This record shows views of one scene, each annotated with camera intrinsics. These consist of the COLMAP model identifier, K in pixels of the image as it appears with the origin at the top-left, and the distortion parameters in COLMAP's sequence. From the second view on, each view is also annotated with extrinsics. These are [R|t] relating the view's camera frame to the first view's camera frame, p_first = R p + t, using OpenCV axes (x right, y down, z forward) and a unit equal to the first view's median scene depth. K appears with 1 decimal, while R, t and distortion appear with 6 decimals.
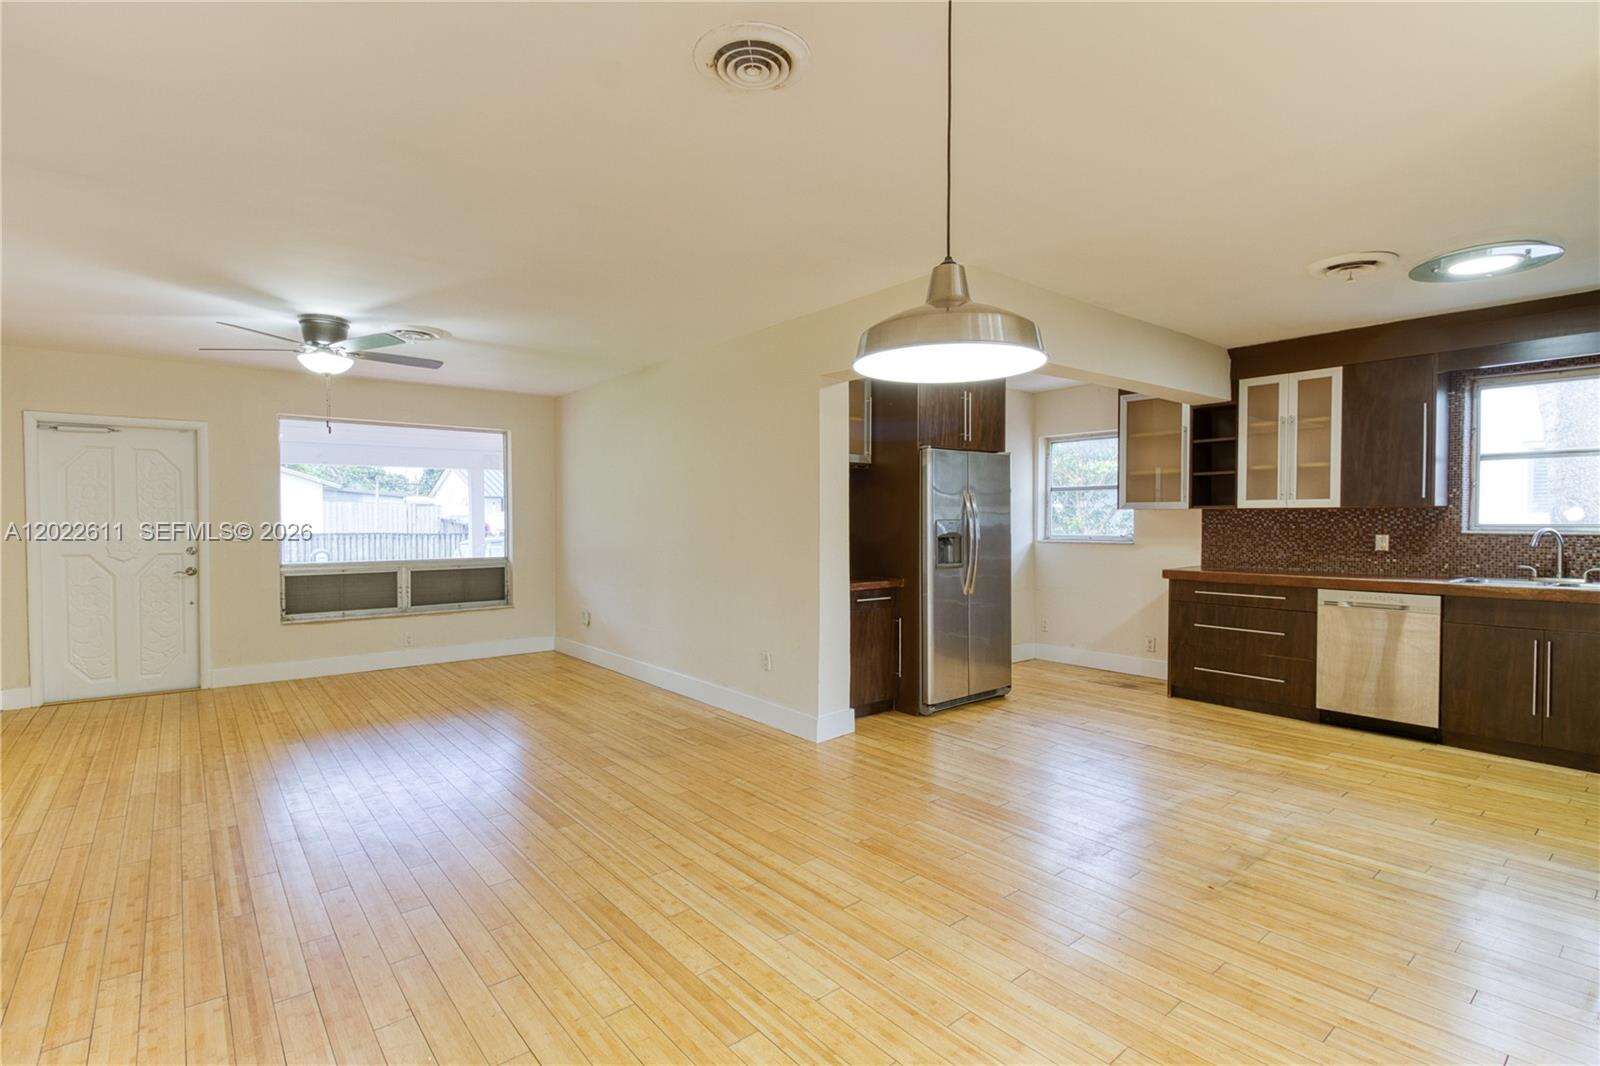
lens RADIAL K [[755.2, 0, 805.7], [0, 755.2, 537.7], [0, 0, 1]] dist [0.005669, -0.000098]
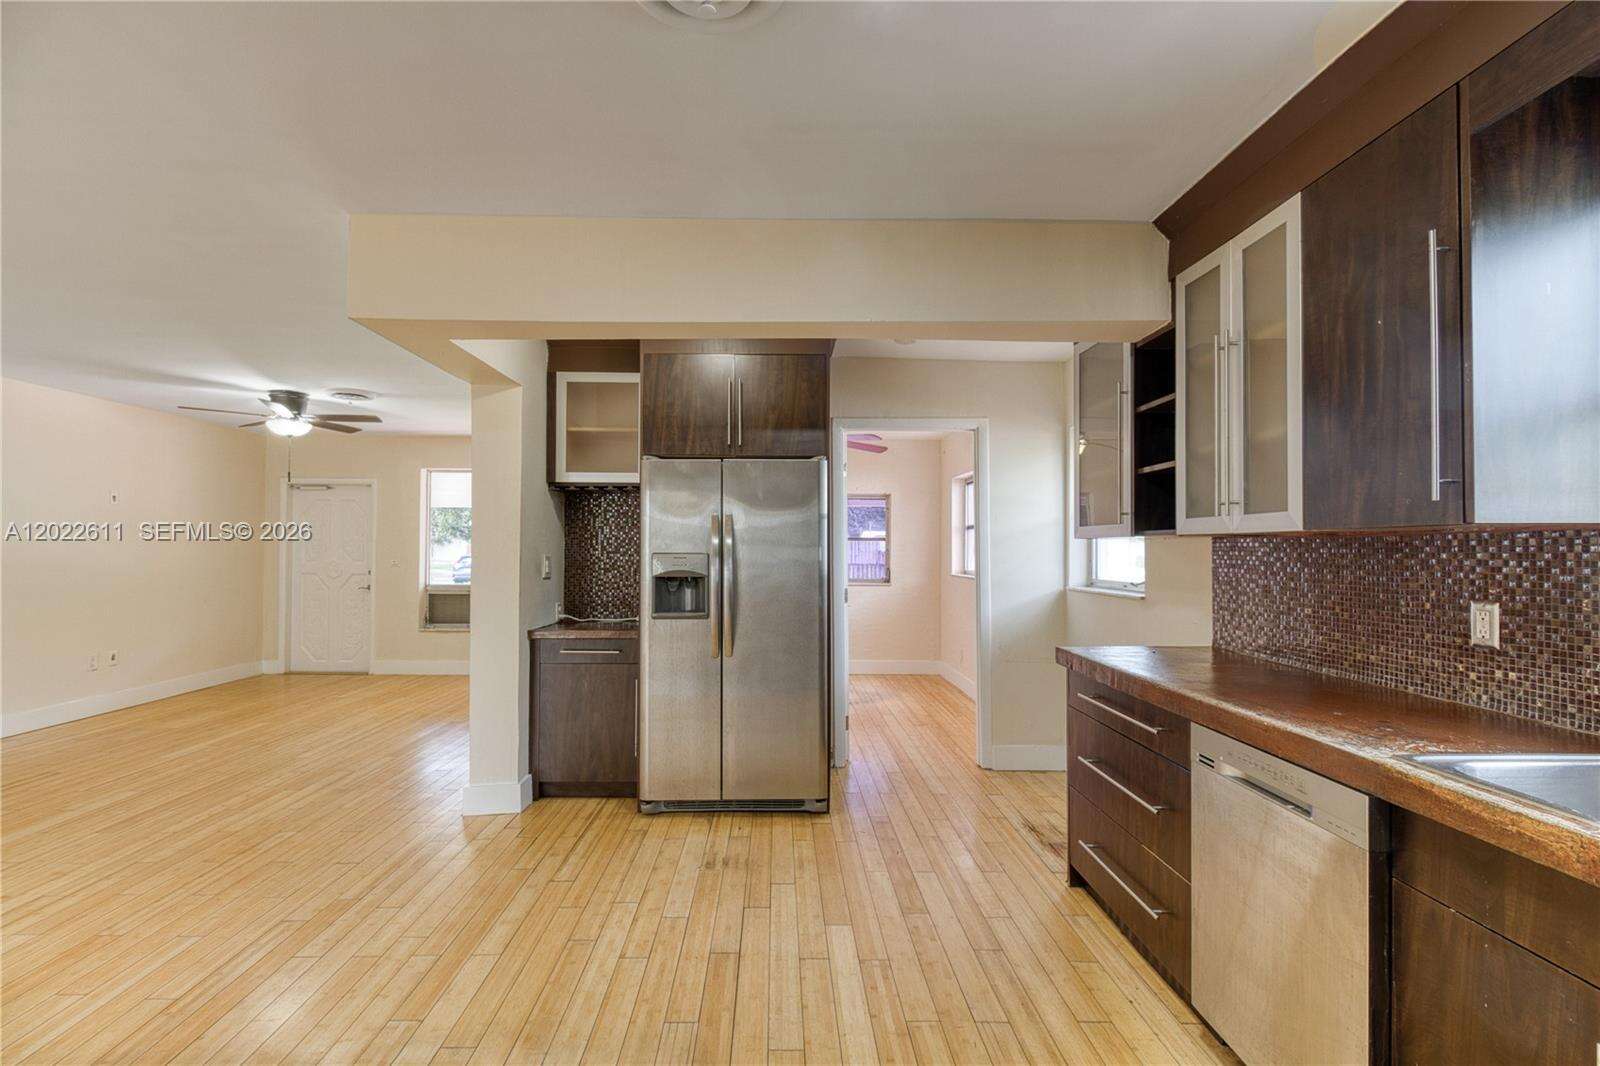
lens RADIAL K [[735.2, 0, 793.5], [0, 735.2, 542.9], [0, 0, 1]] dist [0.001263, 0.000168]
pose [[0.782222, -0.001635, -0.622998, 0.735918], [-0.020495, 0.999388, -0.028357, -0.016540], [0.622662, 0.034950, 0.781710, 0.513919]]
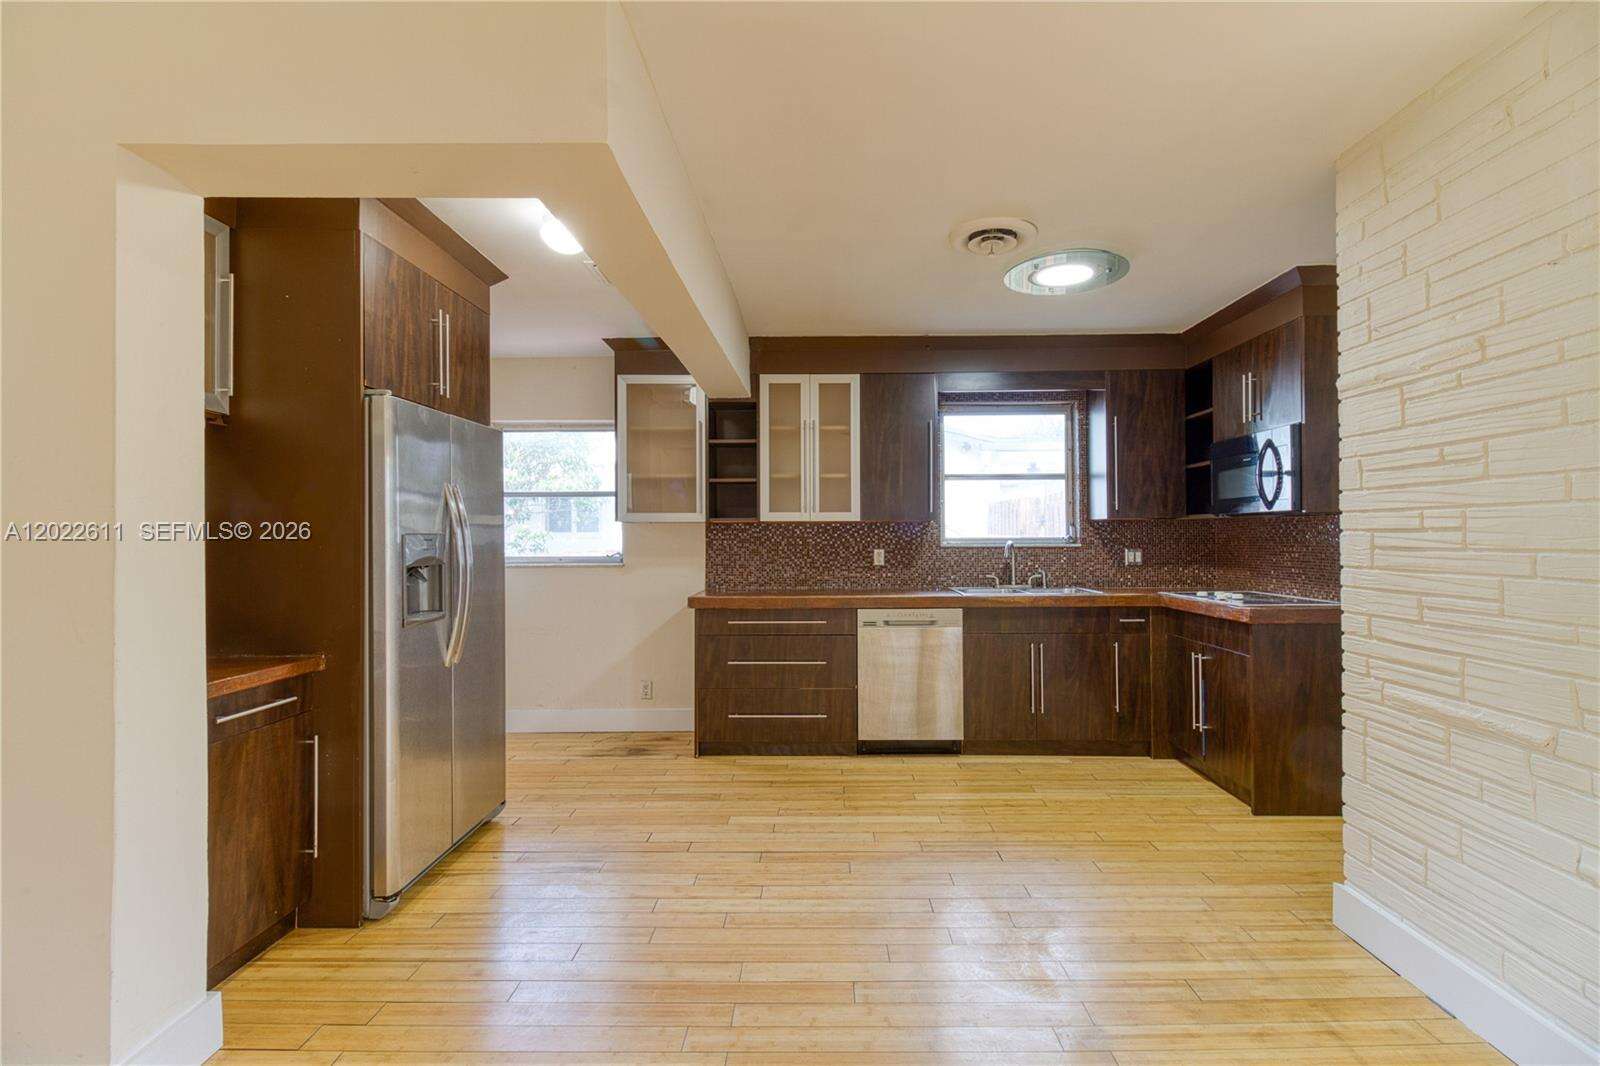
lens RADIAL K [[731.6, 0, 822.7], [0, 731.6, 533.1], [0, 0, 1]] dist [0.008643, -0.000324]
pose [[0.636939, 0.001843, 0.770912, -0.033240], [0.023171, 0.999500, -0.021534, -0.006315], [-0.770566, 0.031579, 0.636578, 0.449953]]
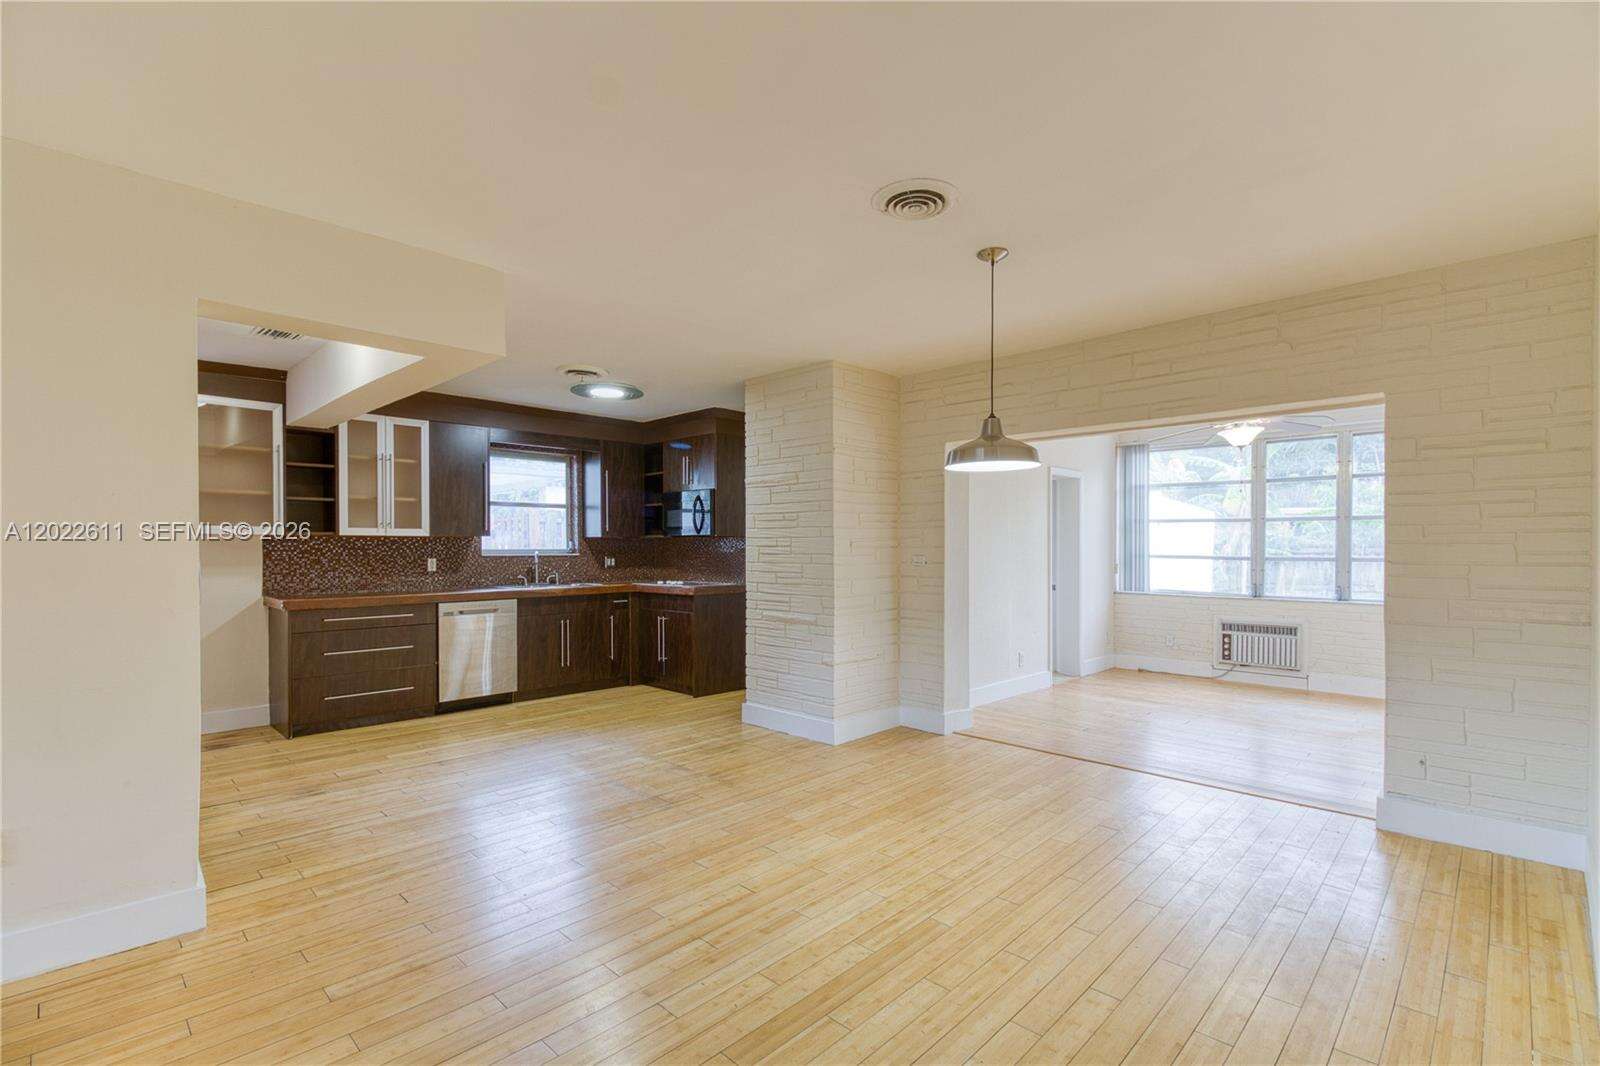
lens RADIAL K [[736.4, 0, 795.1], [0, 736.4, 551.2], [0, 0, 1]] dist [0.003882, -0.000388]
pose [[-0.103817, -0.005326, 0.994582, -0.534275], [0.026391, 0.999619, 0.008108, -0.009874], [-0.994246, 0.027090, -0.103636, 0.536307]]
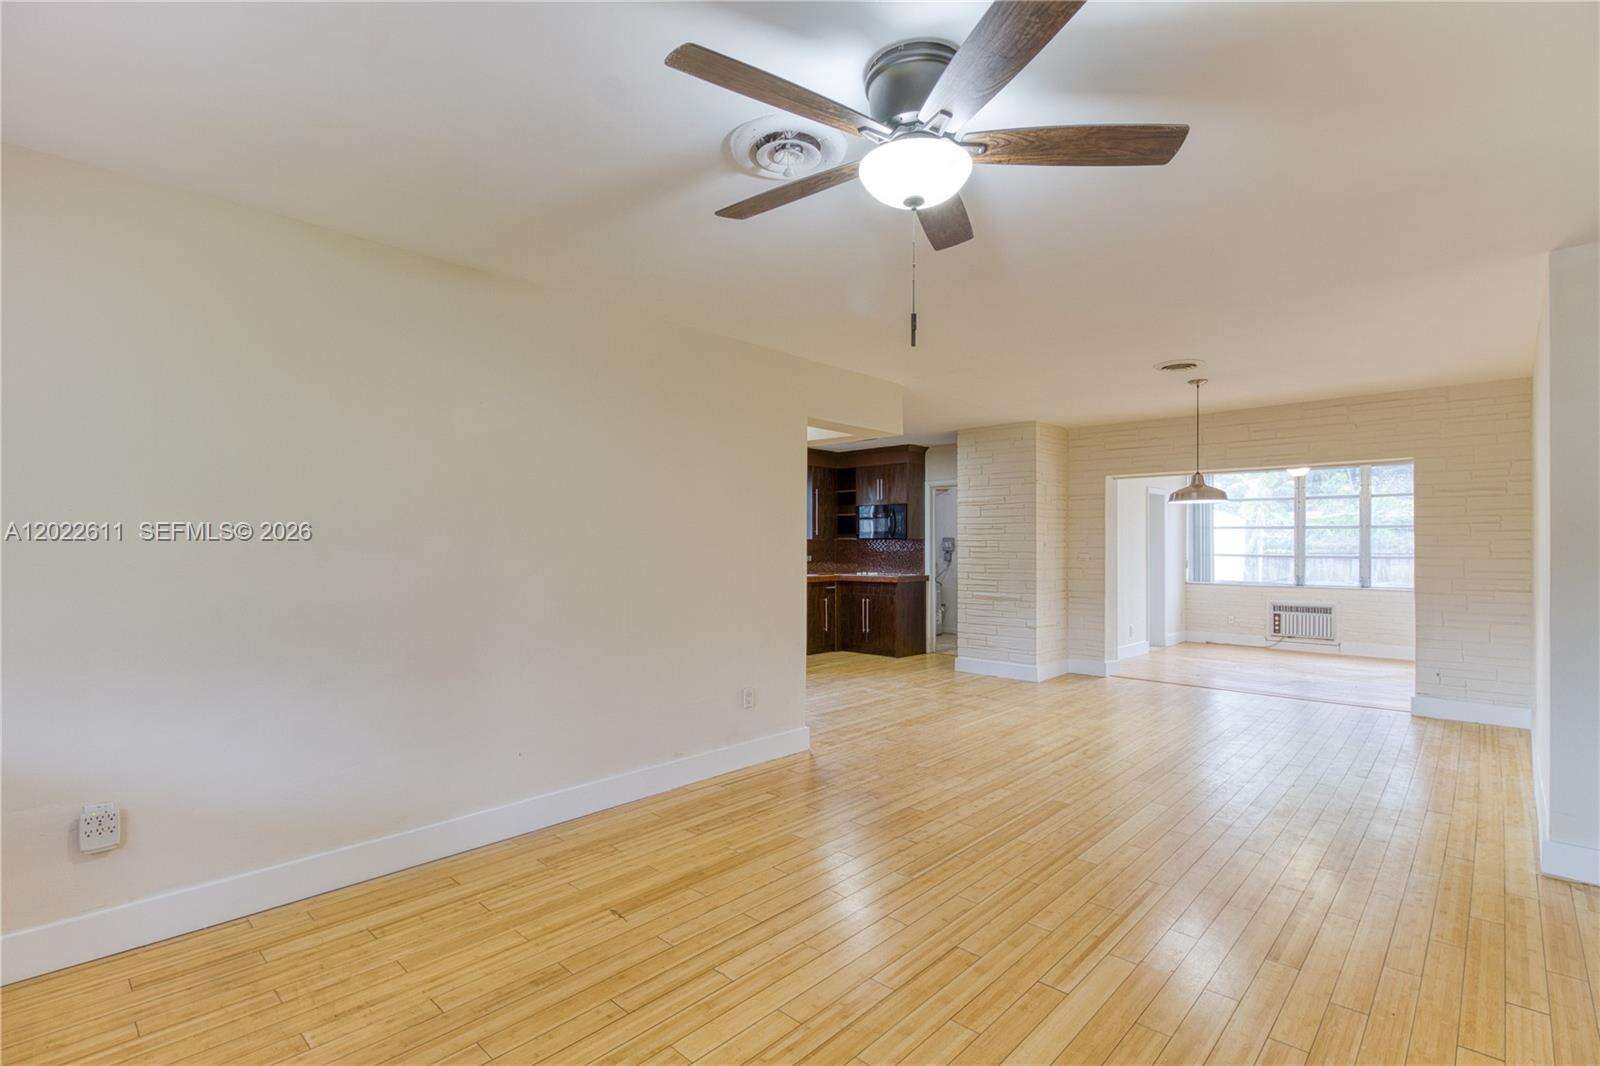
lens RADIAL K [[735.2, 0, 793.5], [0, 735.2, 542.9], [0, 0, 1]] dist [0.001263, 0.000168]
pose [[-0.118625, 0.004396, 0.992929, -0.938486], [0.024013, 0.999710, -0.001557, -0.024302], [-0.992649, 0.023658, -0.118696, 1.023805]]
